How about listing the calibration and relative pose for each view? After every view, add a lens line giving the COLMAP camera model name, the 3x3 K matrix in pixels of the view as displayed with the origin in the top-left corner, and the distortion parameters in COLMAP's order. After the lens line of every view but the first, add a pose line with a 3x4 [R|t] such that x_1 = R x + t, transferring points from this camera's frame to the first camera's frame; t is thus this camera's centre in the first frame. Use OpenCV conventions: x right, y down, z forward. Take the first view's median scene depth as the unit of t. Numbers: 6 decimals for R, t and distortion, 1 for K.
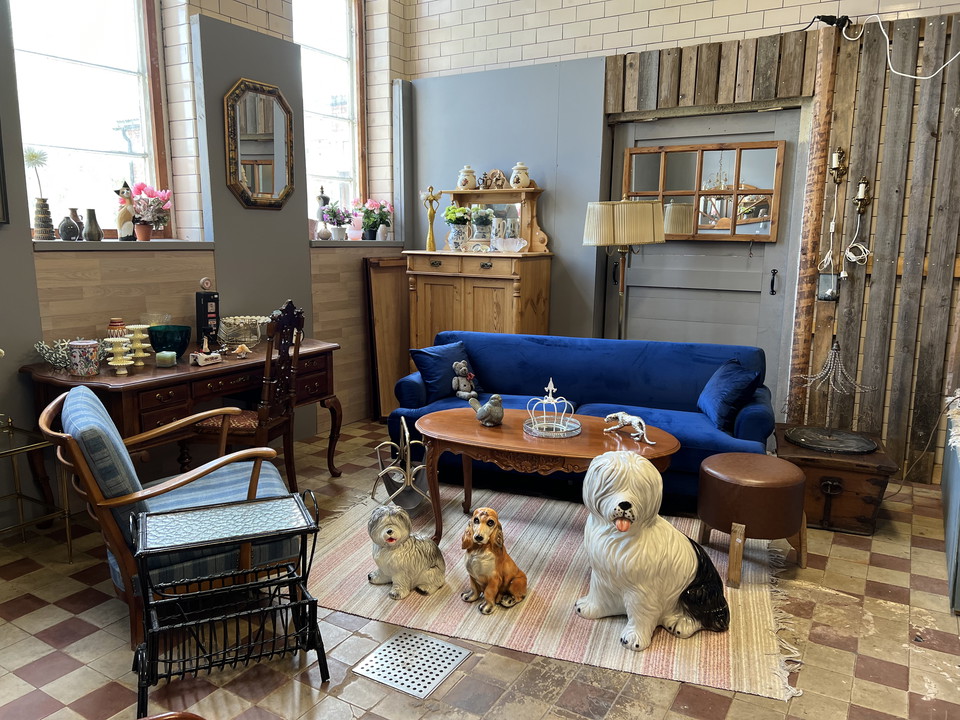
lens RADIAL K [[723.3, 0, 480.1], [0, 723.3, 361.4], [0, 0, 1]] dist [0.060519, -0.067805]
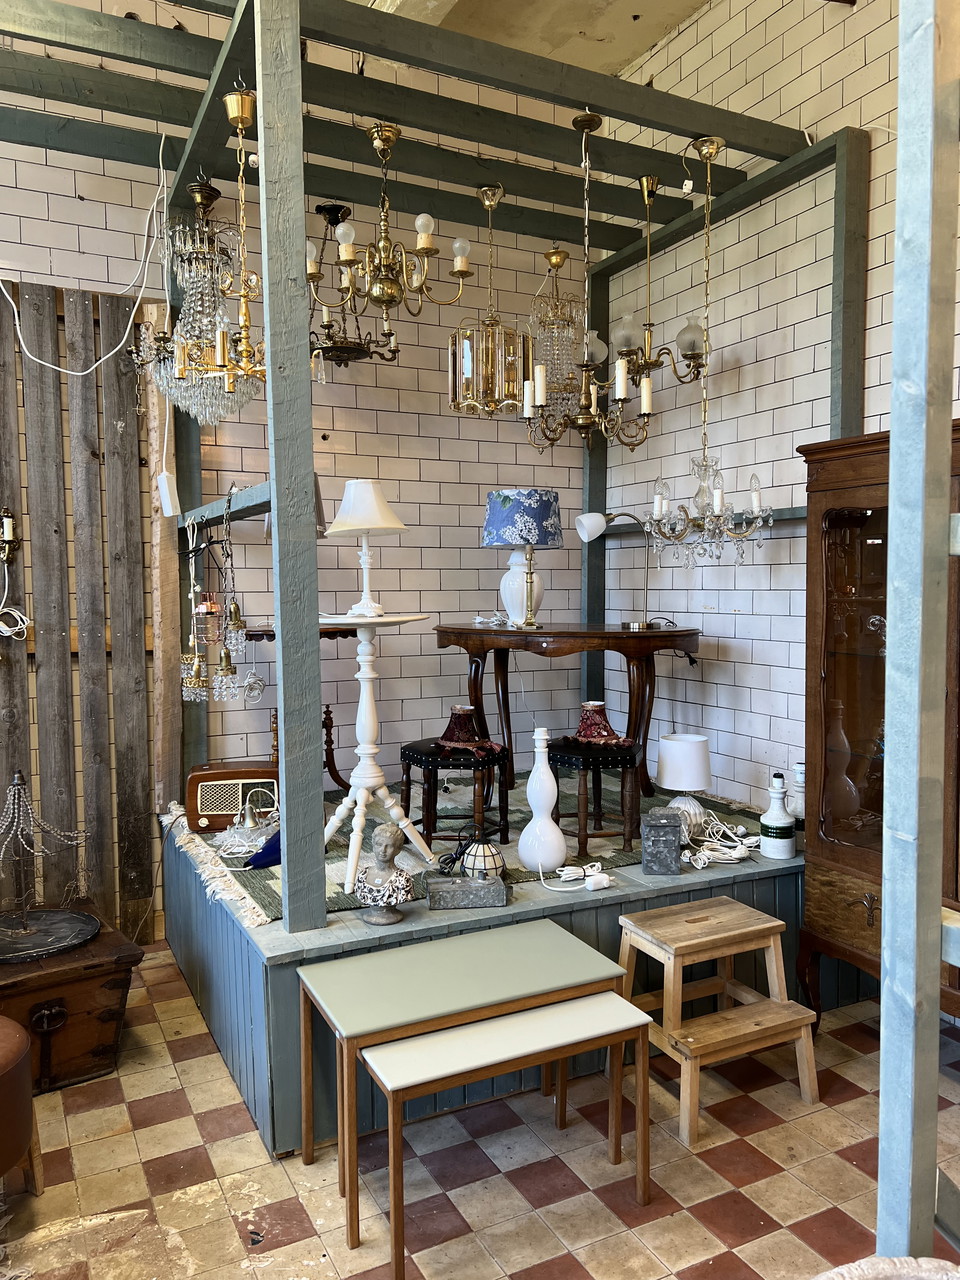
lens RADIAL K [[964.3, 0, 484.2], [0, 964.3, 640.0], [0, 0, 1]] dist [0.060519, -0.067805]
pose [[0.540441, -0.058088, 0.839375, 0.020059], [0.150839, 0.988141, -0.028736, -0.047465], [-0.827751, 0.142141, 0.542793, 0.199245]]
